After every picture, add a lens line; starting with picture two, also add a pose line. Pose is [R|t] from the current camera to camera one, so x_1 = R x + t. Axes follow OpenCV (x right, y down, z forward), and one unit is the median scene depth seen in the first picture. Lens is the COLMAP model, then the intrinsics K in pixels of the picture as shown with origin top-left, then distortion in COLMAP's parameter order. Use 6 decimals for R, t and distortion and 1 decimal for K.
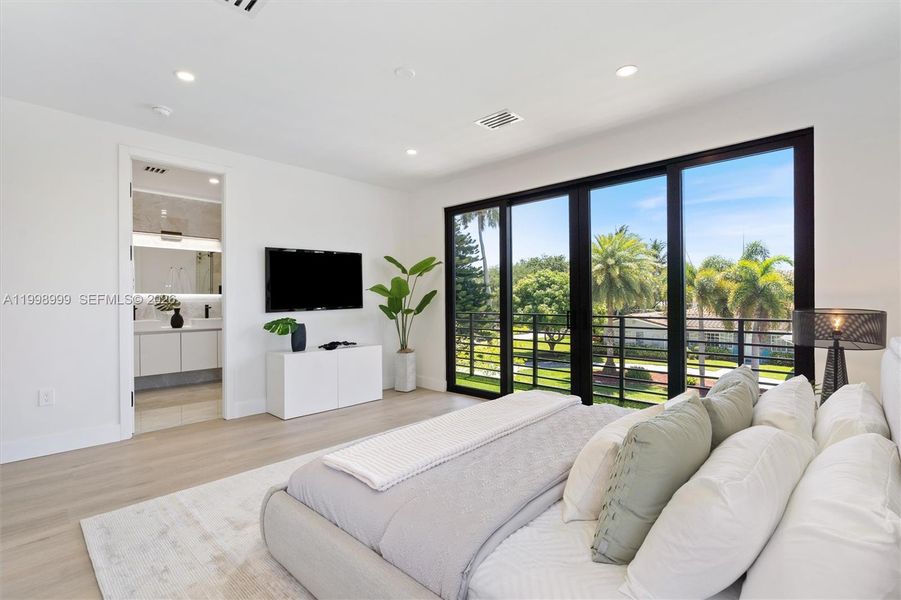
lens RADIAL K [[411.8, 0, 449.1], [0, 411.8, 295.2], [0, 0, 1]] dist [-0.009356, 0.002688]
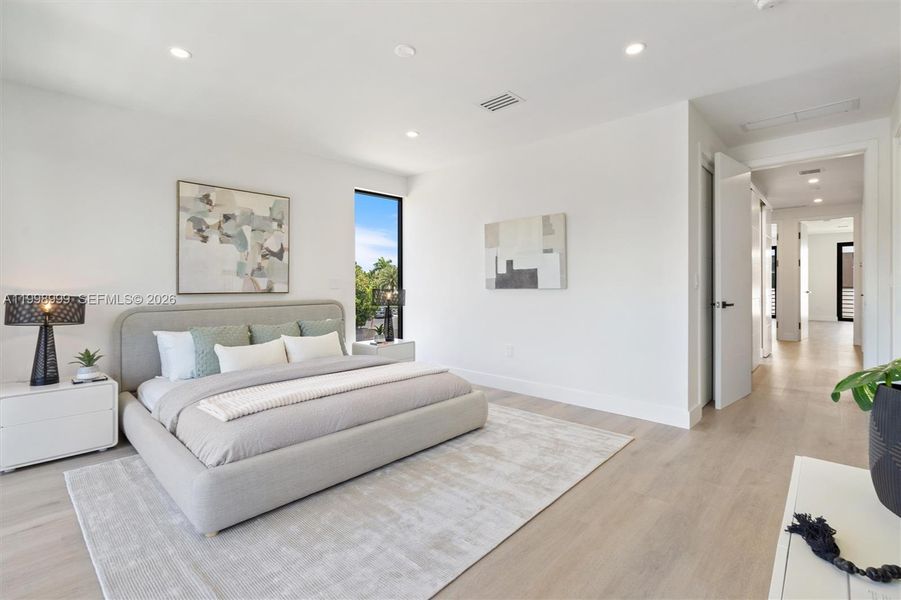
lens RADIAL K [[411.8, 0, 453.4], [0, 411.8, 286.4], [0, 0, 1]] dist [-0.009356, 0.002688]
pose [[-0.999904, 0.006371, -0.012333, -0.105697], [0.006414, 0.999973, -0.003506, 0.009567], [0.012310, -0.003585, -0.999918, 1.037260]]
